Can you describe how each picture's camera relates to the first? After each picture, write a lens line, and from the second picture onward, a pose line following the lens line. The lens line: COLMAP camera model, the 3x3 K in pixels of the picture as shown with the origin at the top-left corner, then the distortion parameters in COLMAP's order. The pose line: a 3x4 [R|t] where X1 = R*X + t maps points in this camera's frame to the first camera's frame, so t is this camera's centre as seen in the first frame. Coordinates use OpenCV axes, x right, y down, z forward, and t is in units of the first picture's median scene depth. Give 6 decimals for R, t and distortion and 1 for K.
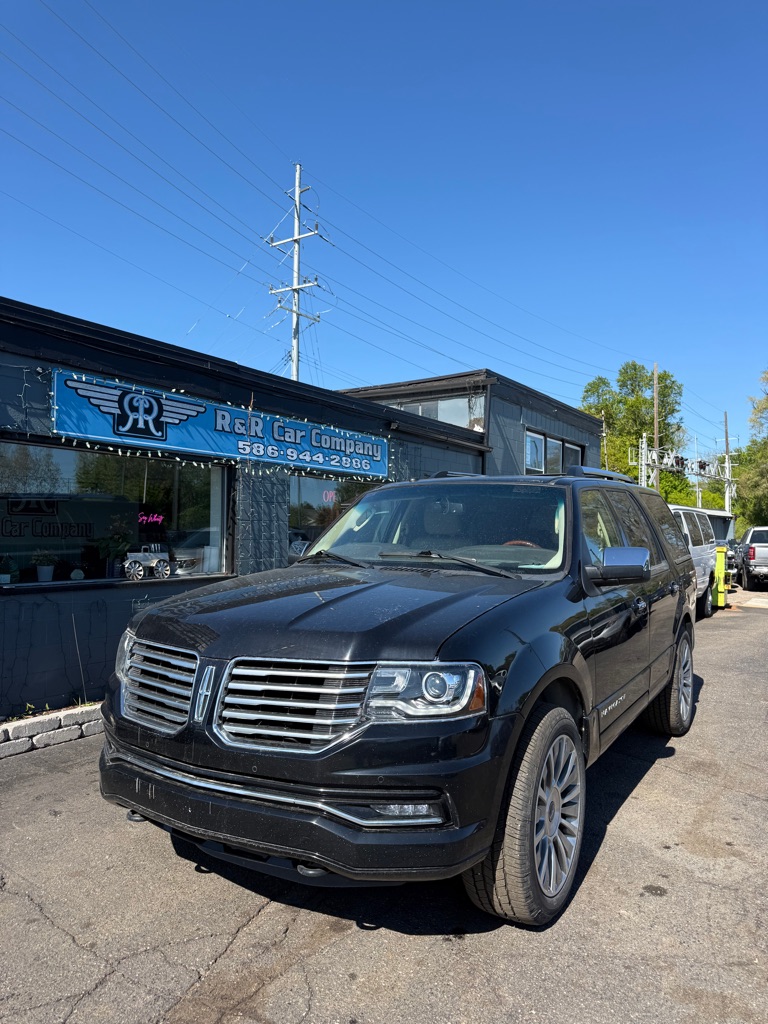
lens RADIAL K [[746.8, 0, 385.1], [0, 746.8, 517.3], [0, 0, 1]] dist [0.062748, -0.071912]
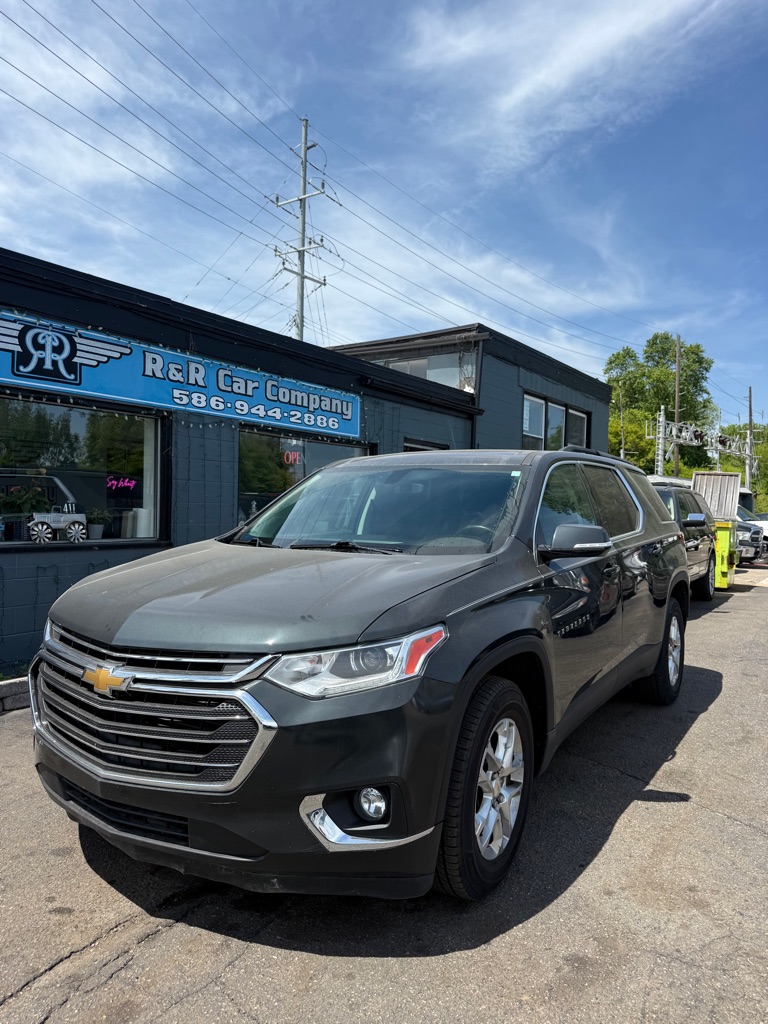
lens RADIAL K [[746.8, 0, 384.5], [0, 746.8, 519.8], [0, 0, 1]] dist [0.062748, -0.071912]
pose [[0.999617, 0.013355, -0.024255, 0.074326], [-0.012442, 0.999223, 0.037410, 0.014913], [0.024736, -0.037094, 0.999006, 0.113202]]
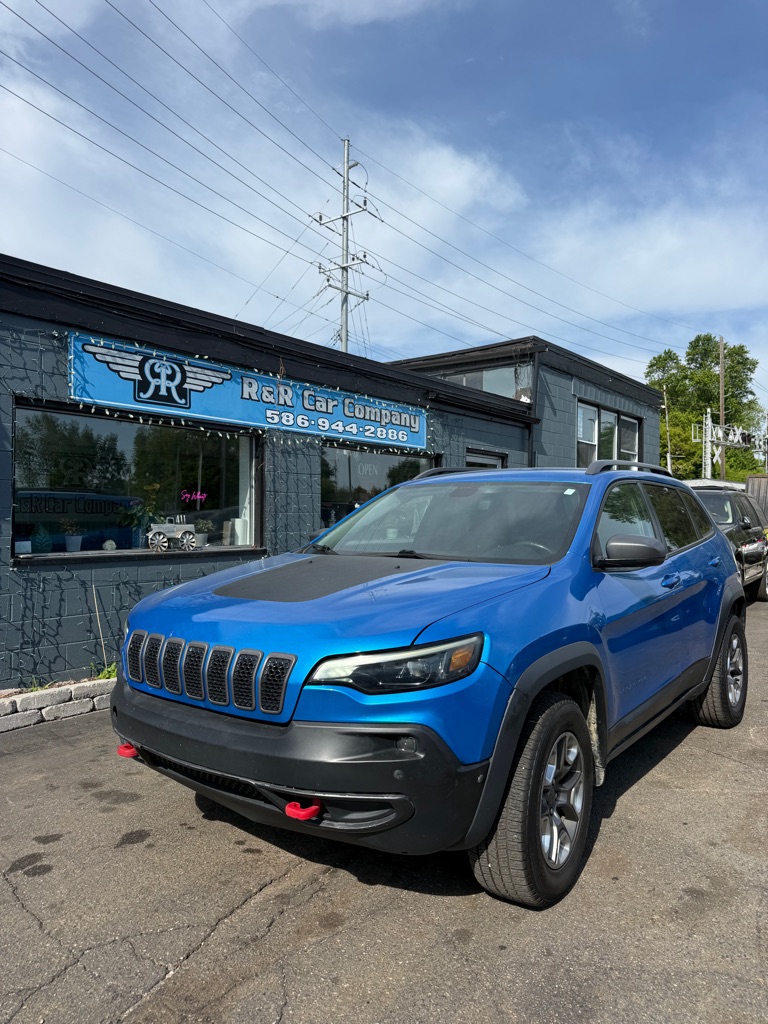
lens RADIAL K [[746.8, 0, 379.5], [0, 746.8, 518.5], [0, 0, 1]] dist [0.062748, -0.071912]
pose [[0.996766, -0.002449, -0.080327, 0.026241], [0.004382, 0.999705, 0.023897, 0.015543], [0.080245, -0.024172, 0.996482, 0.045588]]
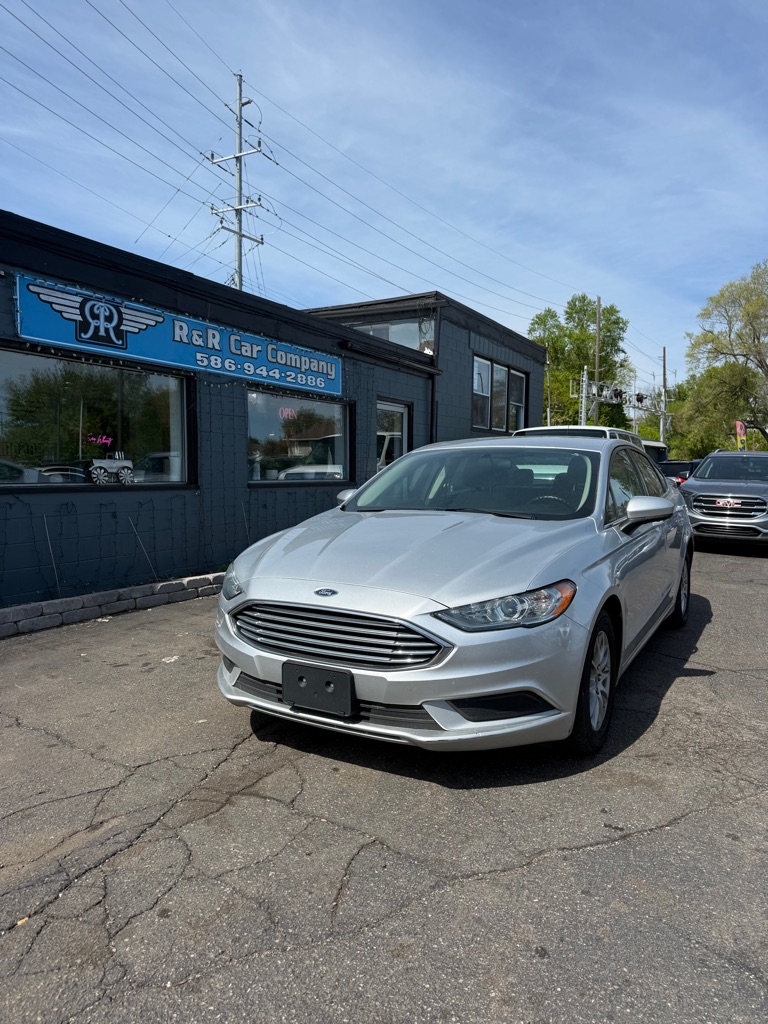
lens RADIAL K [[746.8, 0, 390.5], [0, 746.8, 516.2], [0, 0, 1]] dist [0.062748, -0.071912]
pose [[0.996764, -0.005751, 0.080175, -0.016178], [-0.001049, 0.996422, 0.084511, 0.032255], [-0.080374, -0.084322, 0.993192, -0.056196]]
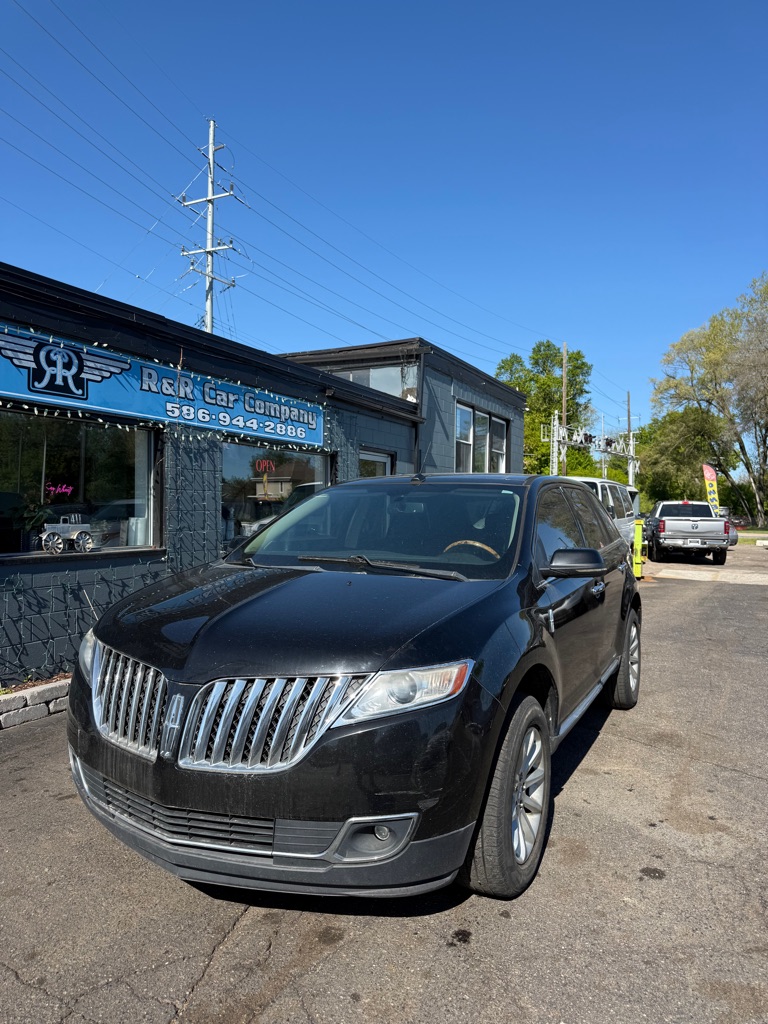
lens RADIAL K [[746.8, 0, 390.0], [0, 746.8, 511.5], [0, 0, 1]] dist [0.062748, -0.071912]
pose [[0.992436, 0.001359, 0.122753, -0.036609], [-0.004522, 0.999665, 0.025499, 0.006627], [-0.122677, -0.025861, 0.992110, 0.045151]]
